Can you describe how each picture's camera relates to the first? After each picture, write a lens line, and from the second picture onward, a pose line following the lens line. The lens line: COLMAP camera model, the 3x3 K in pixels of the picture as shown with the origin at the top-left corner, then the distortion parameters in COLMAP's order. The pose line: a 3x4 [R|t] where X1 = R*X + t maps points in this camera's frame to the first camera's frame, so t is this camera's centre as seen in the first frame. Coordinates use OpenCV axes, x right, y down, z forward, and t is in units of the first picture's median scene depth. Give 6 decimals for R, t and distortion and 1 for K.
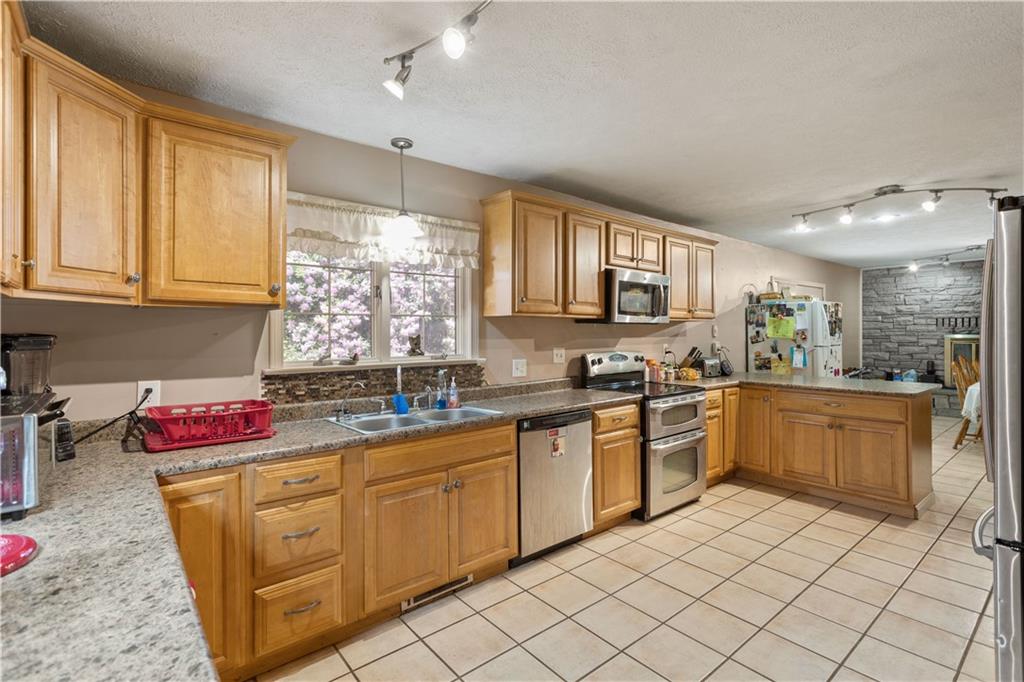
lens RADIAL K [[480.1, 0, 512.7], [0, 480.1, 329.9], [0, 0, 1]] dist [0.004942, 0.000524]
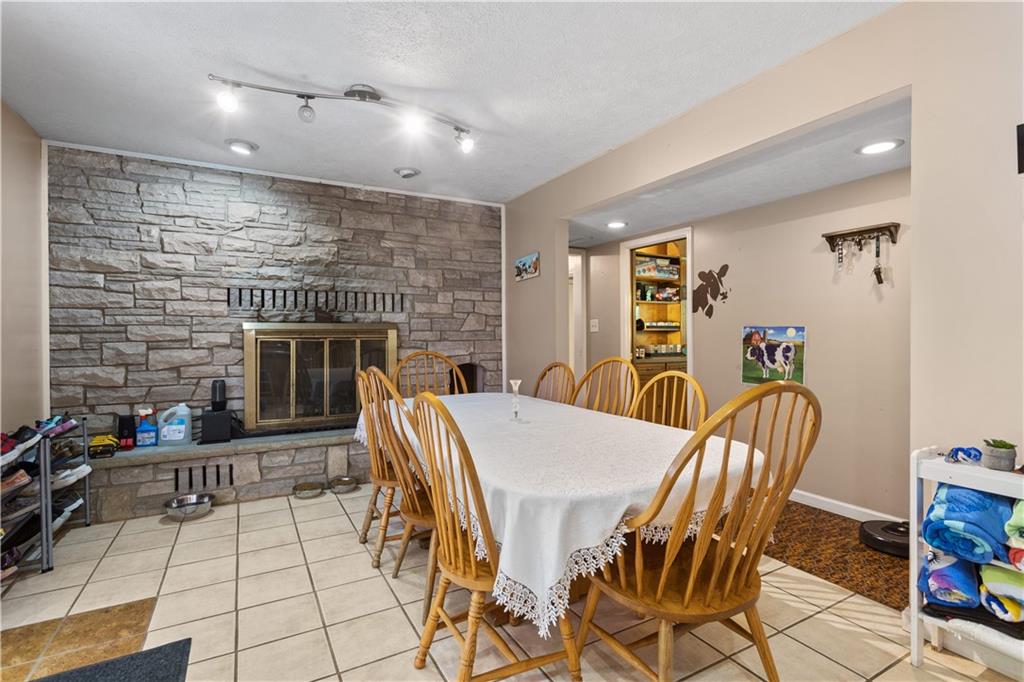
lens RADIAL K [[479.5, 0, 512.0], [0, 479.5, 341.0], [0, 0, 1]] dist [0.002505, 0.000373]
pose [[0.173449, -0.009995, 0.984792, 0.661205], [0.000783, 0.999950, 0.010011, 0.032072], [-0.984843, -0.000965, 0.173448, 0.913992]]
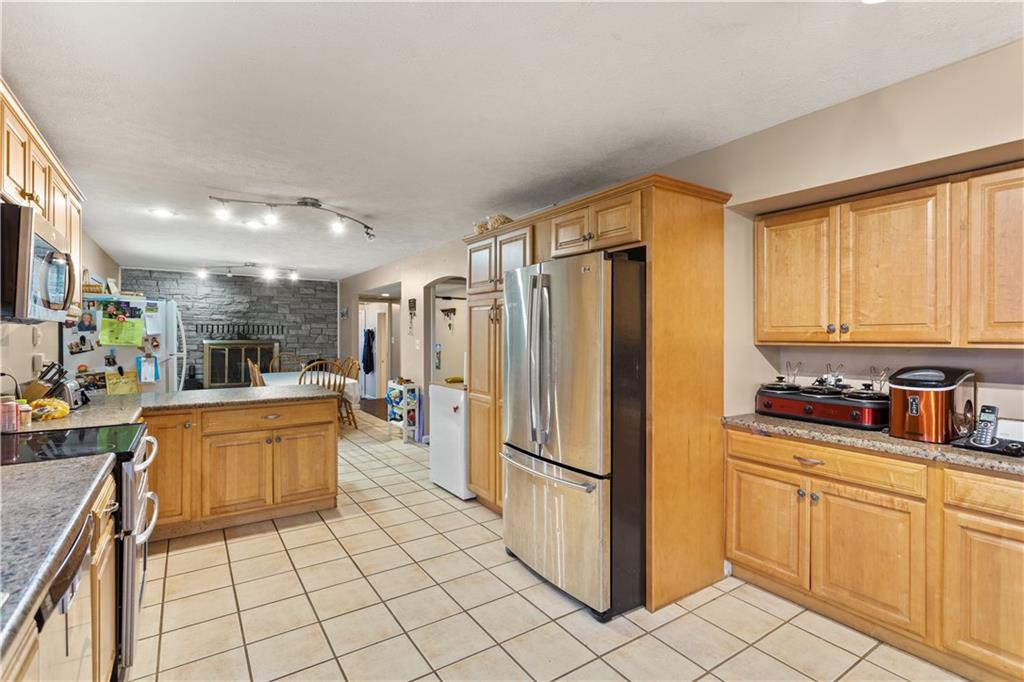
lens RADIAL K [[479.5, 0, 512.0], [0, 479.5, 341.0], [0, 0, 1]] dist [0.002505, 0.000373]
pose [[0.096176, -0.005283, 0.995350, -0.136973], [-0.006808, 0.999959, 0.005965, 0.000485], [-0.995341, -0.007350, 0.096136, 0.301098]]
